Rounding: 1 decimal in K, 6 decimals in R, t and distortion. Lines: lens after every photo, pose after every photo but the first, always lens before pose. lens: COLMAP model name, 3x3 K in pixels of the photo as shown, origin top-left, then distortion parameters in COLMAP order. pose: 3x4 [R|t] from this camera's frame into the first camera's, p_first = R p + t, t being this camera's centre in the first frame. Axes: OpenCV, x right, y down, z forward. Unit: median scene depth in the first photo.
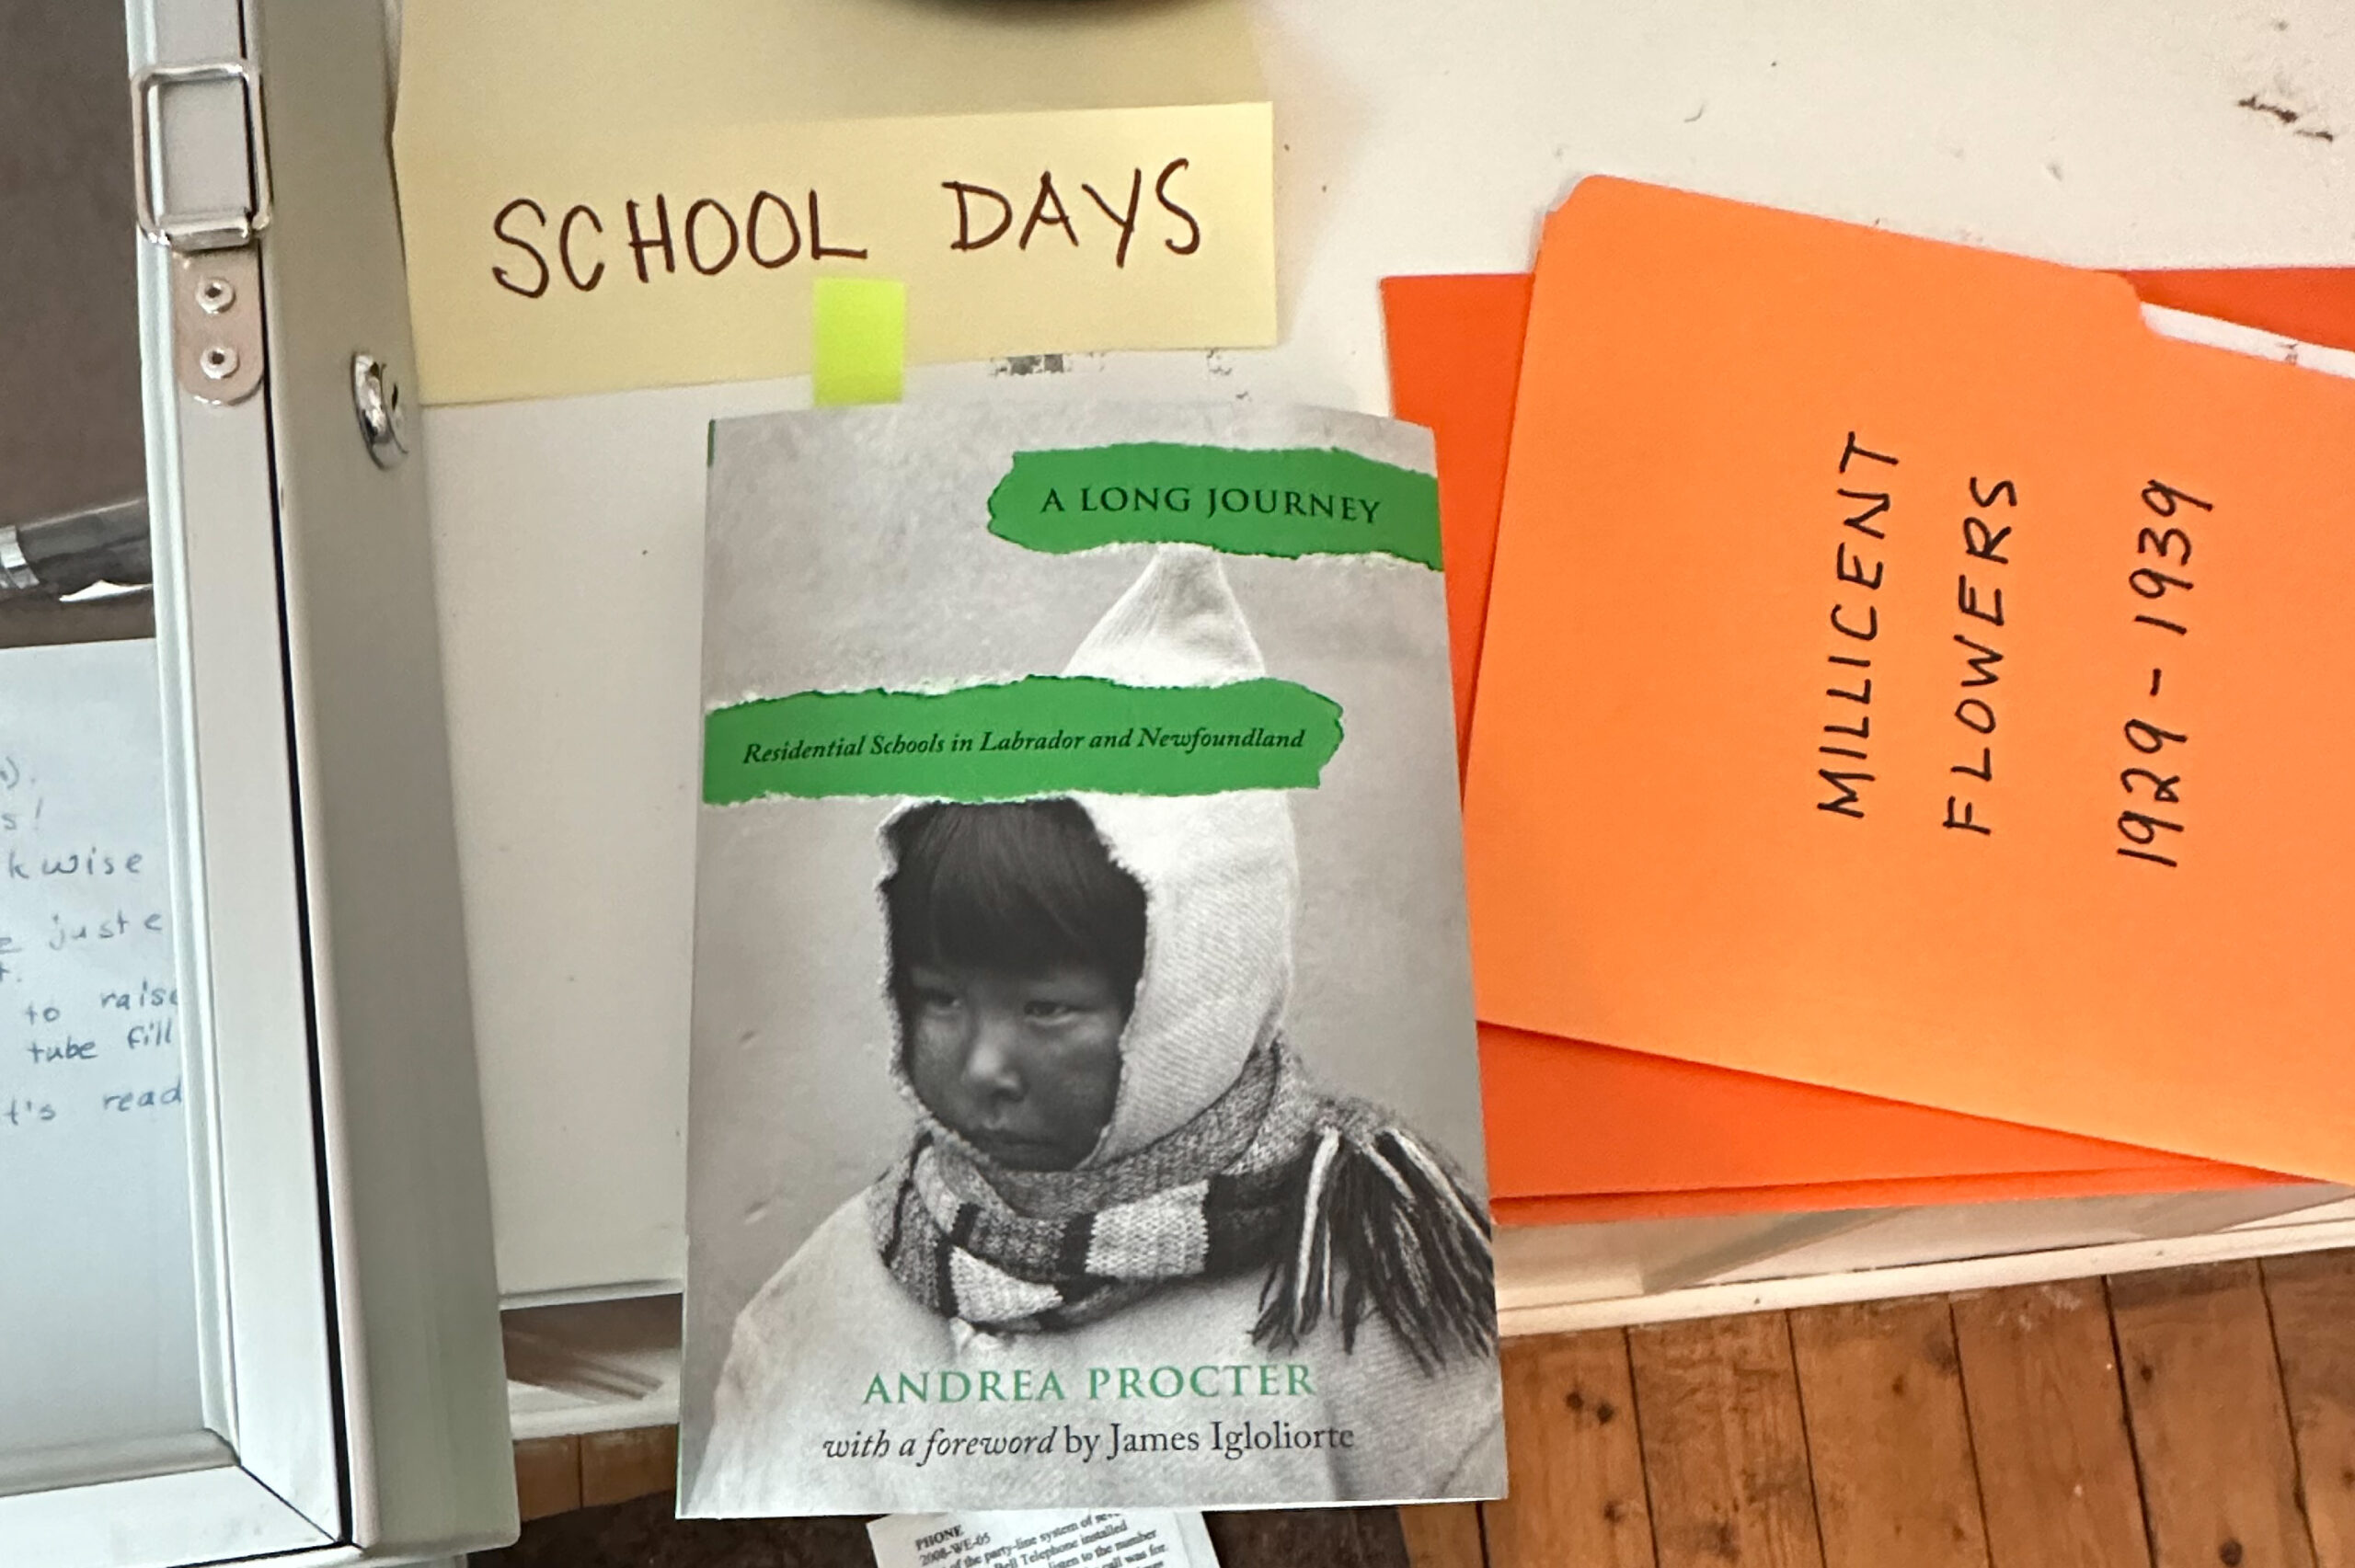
lens RADIAL K [[1237.0, 0, 1184.1], [0, 1237.0, 780.0], [0, 0, 1]] dist [-0.001960, 0.001522]
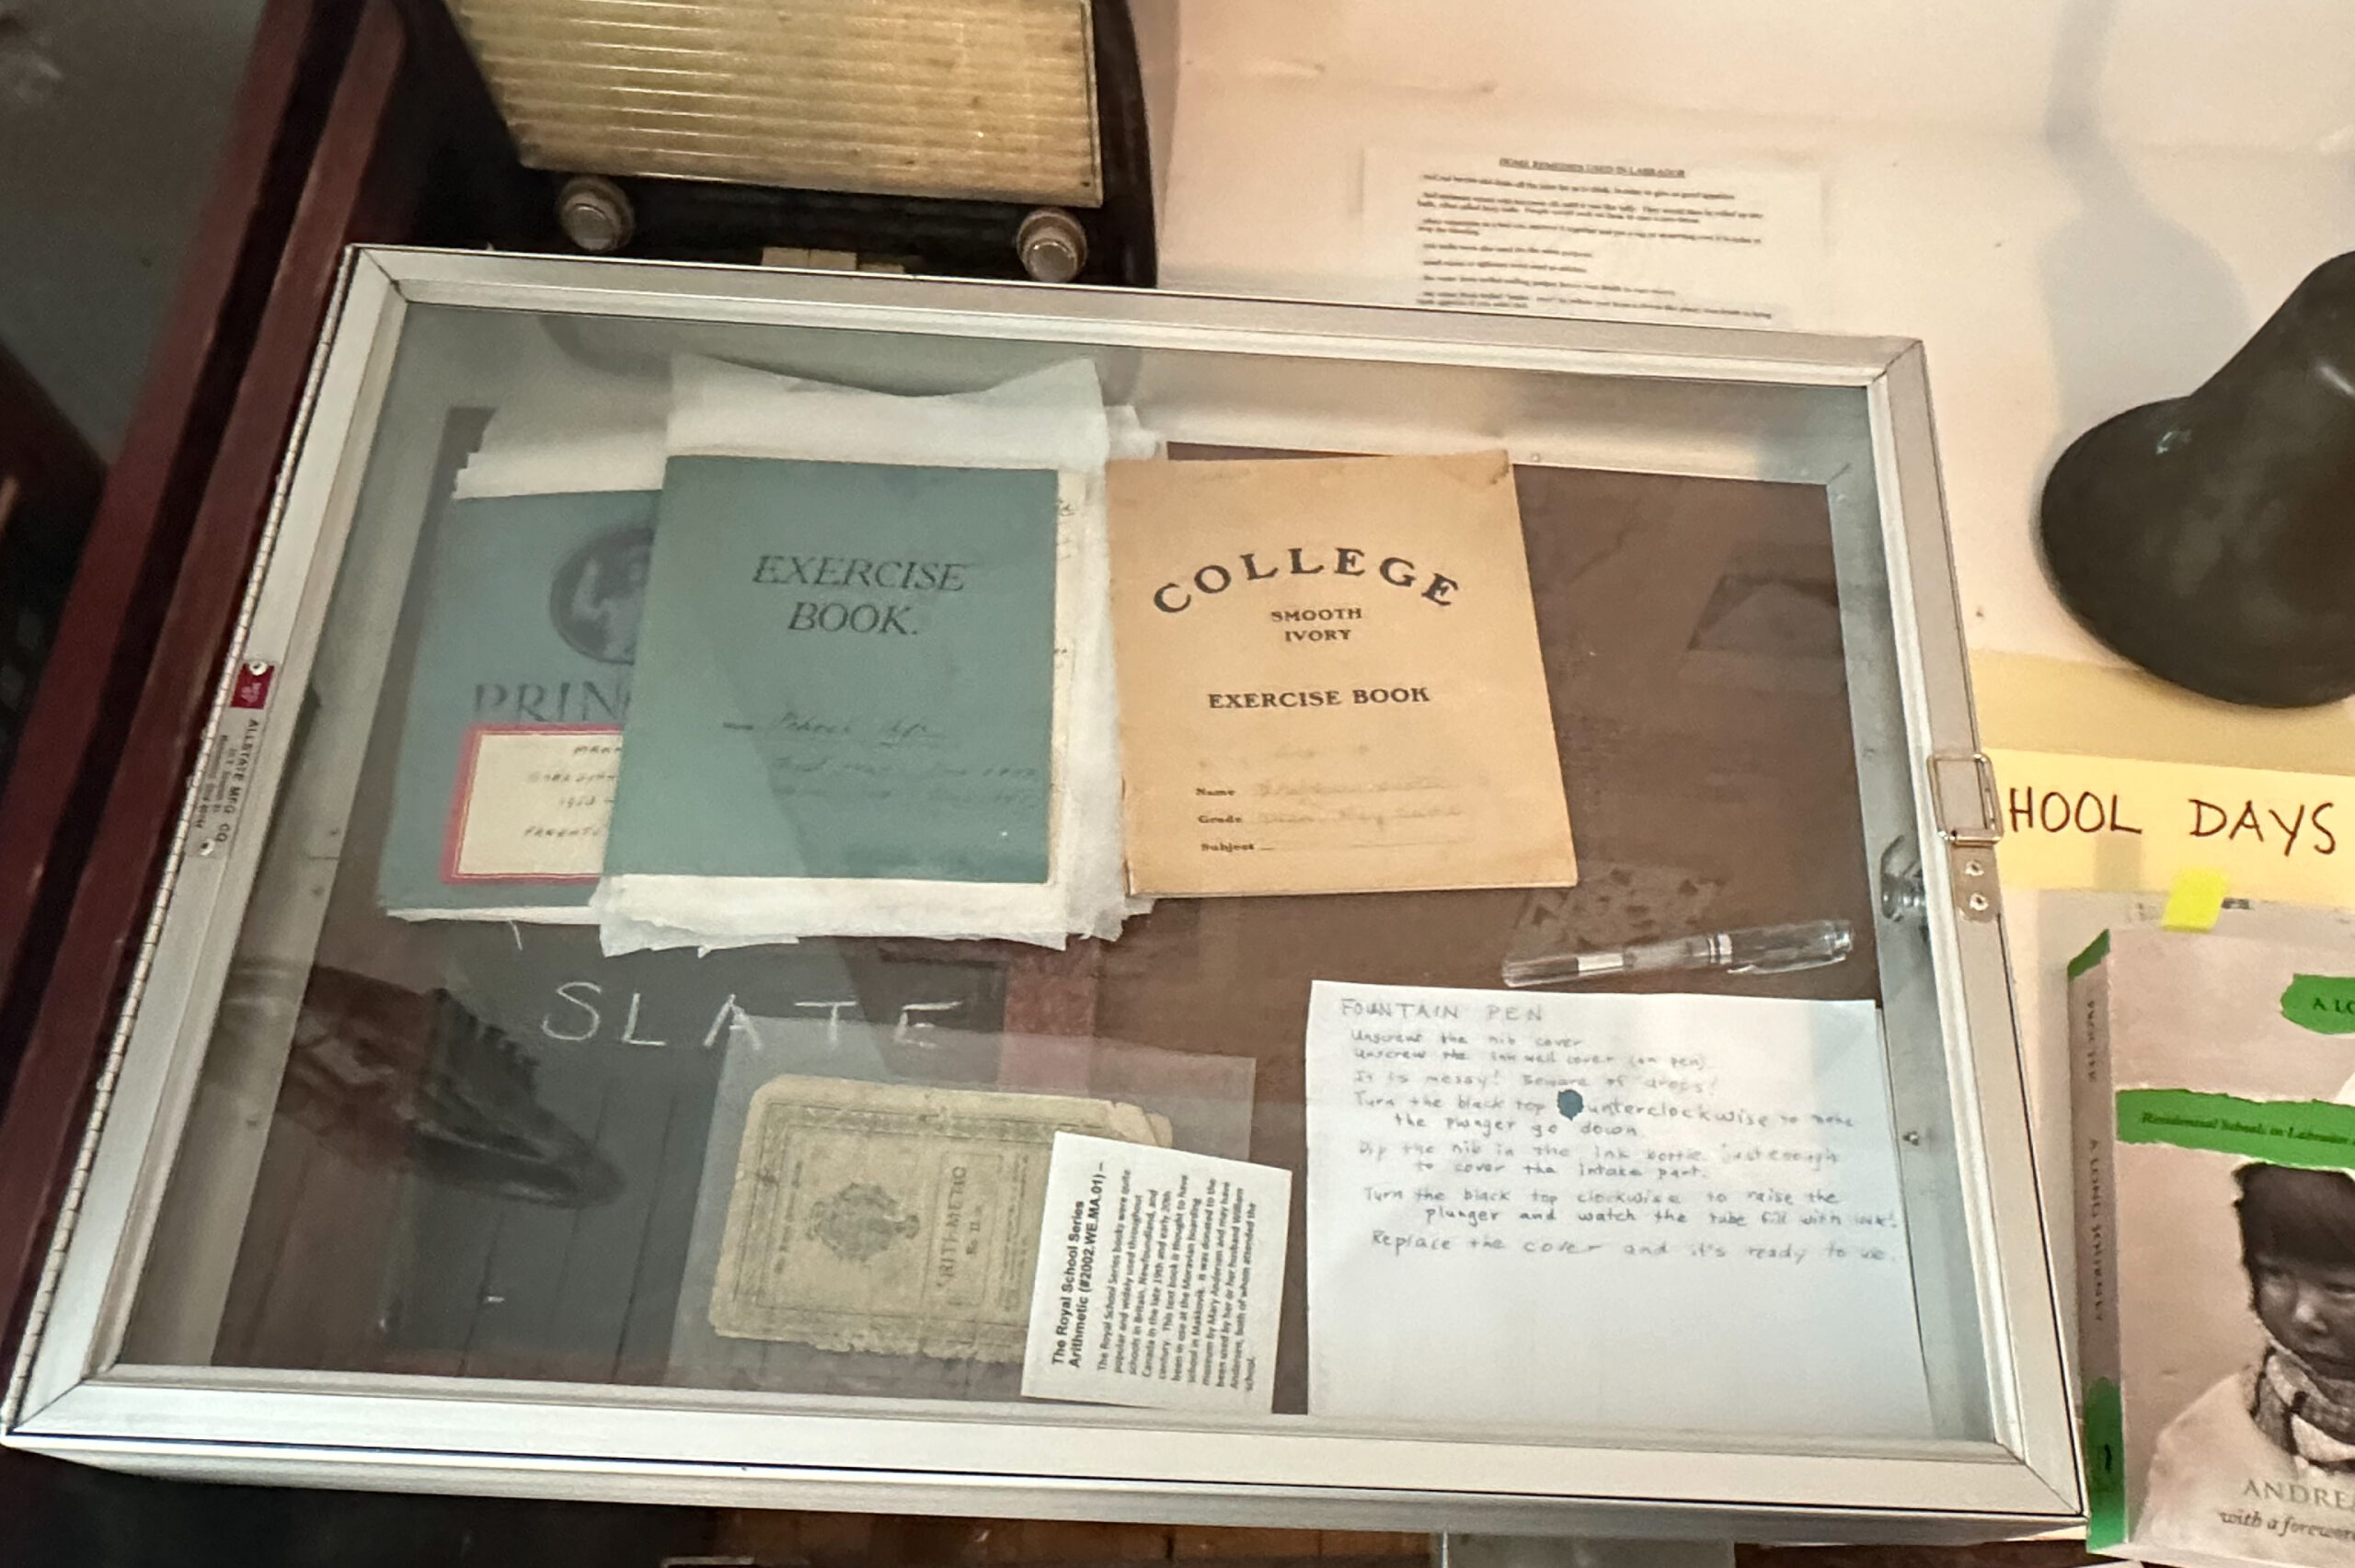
lens RADIAL K [[1237.0, 0, 1169.6], [0, 1237.0, 792.1], [0, 0, 1]] dist [-0.001960, 0.001522]
pose [[0.987309, 0.132186, -0.088019, -1.771474], [-0.142729, 0.981602, -0.126830, -0.058834], [0.069635, 0.137783, 0.988012, -1.048156]]
